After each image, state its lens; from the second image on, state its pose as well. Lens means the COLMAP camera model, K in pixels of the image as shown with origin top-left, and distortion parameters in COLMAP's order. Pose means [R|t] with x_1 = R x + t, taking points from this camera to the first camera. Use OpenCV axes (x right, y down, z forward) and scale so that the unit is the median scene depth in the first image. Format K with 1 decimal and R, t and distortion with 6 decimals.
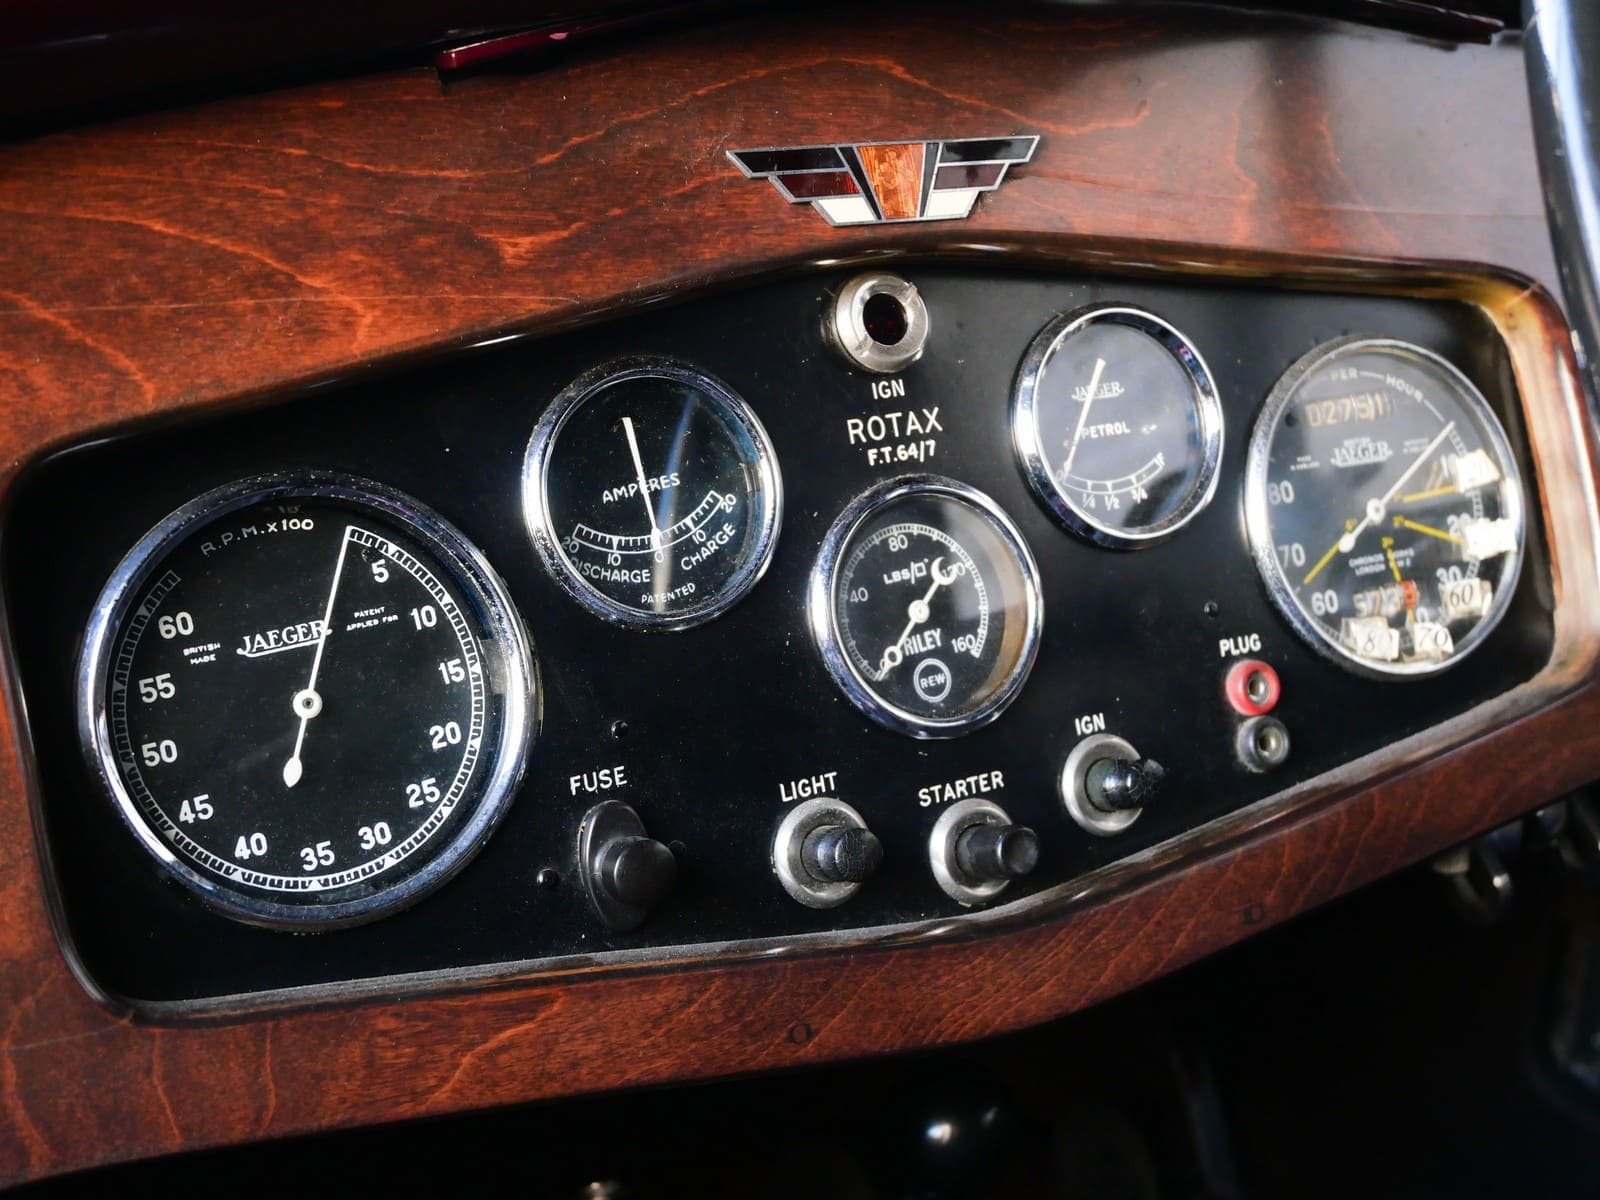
lens RADIAL K [[2115.2, 0, 800.0], [0, 2115.2, 600.0], [0, 0, 1]] dist [-0.026350, 0.054424]
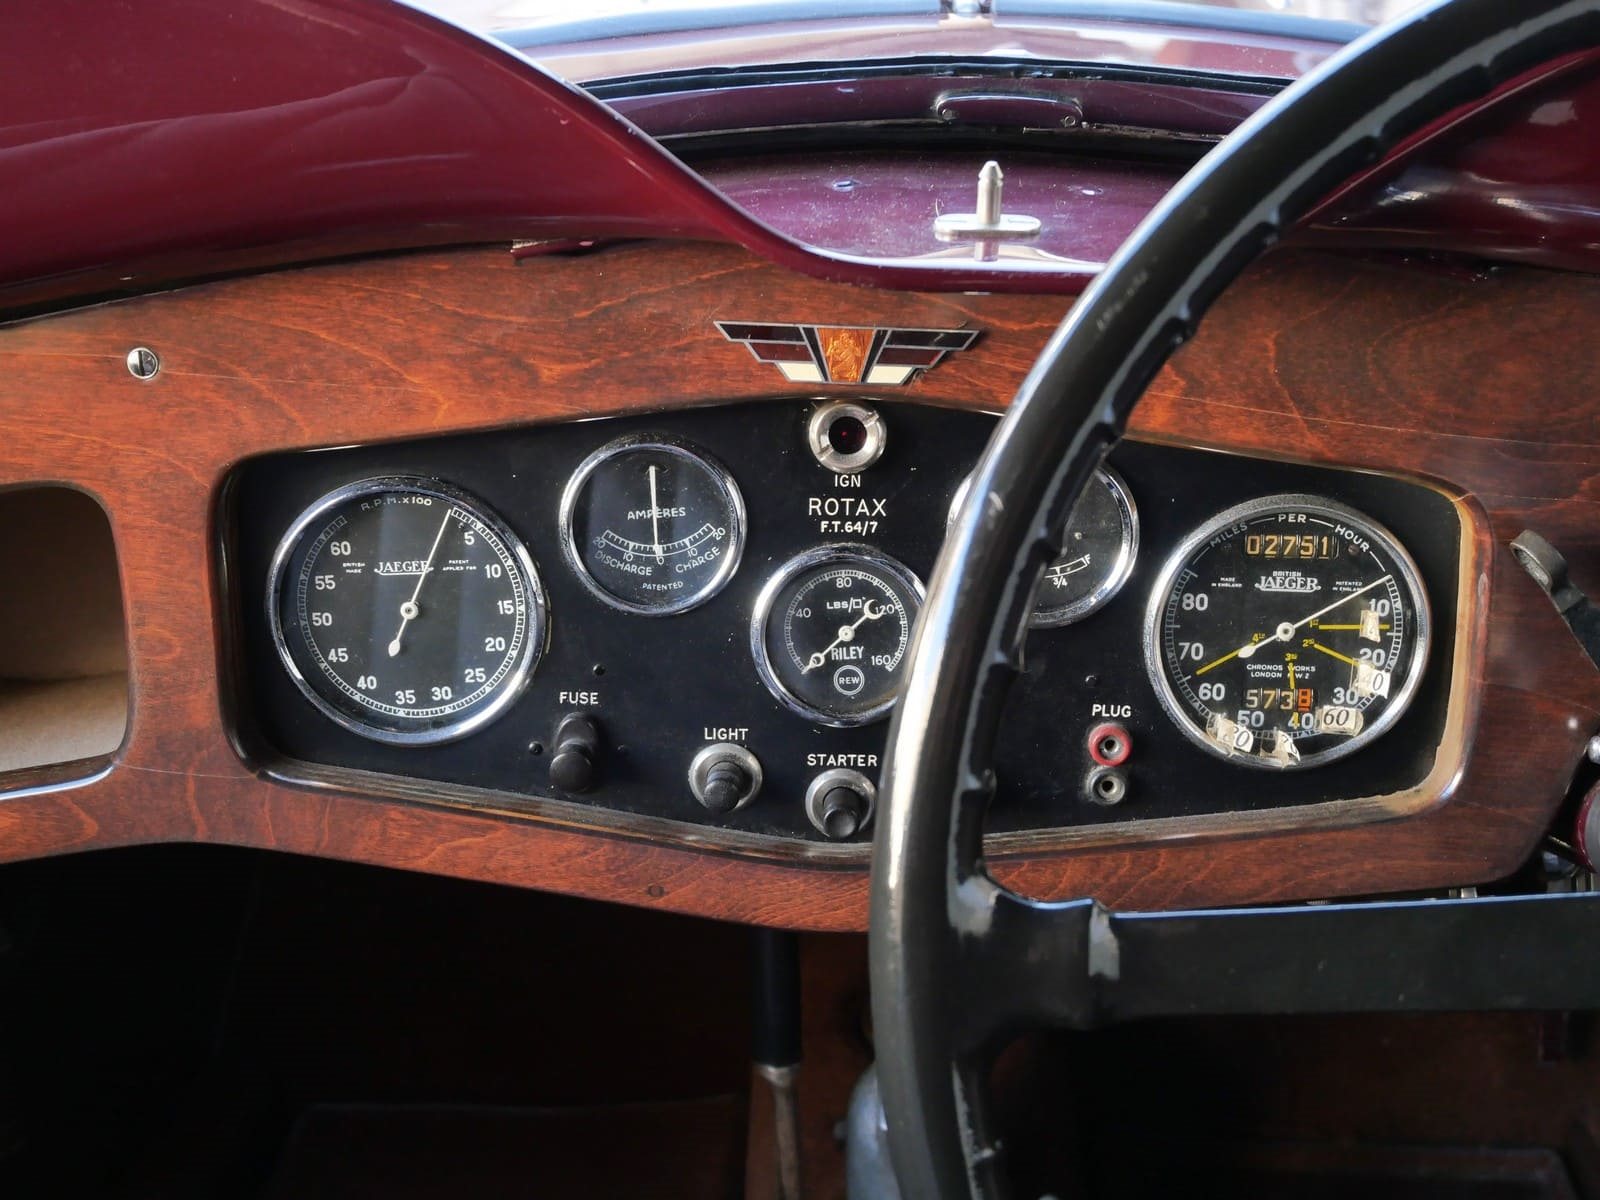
lens RADIAL K [[2115.2, 0, 800.0], [0, 2115.2, 600.0], [0, 0, 1]] dist [-0.026350, 0.054424]
pose [[0.853512, 0.307411, -0.420732, 0.688118], [-0.161649, 0.923807, 0.347060, -0.557314], [0.495365, -0.228209, 0.838173, -0.207583]]
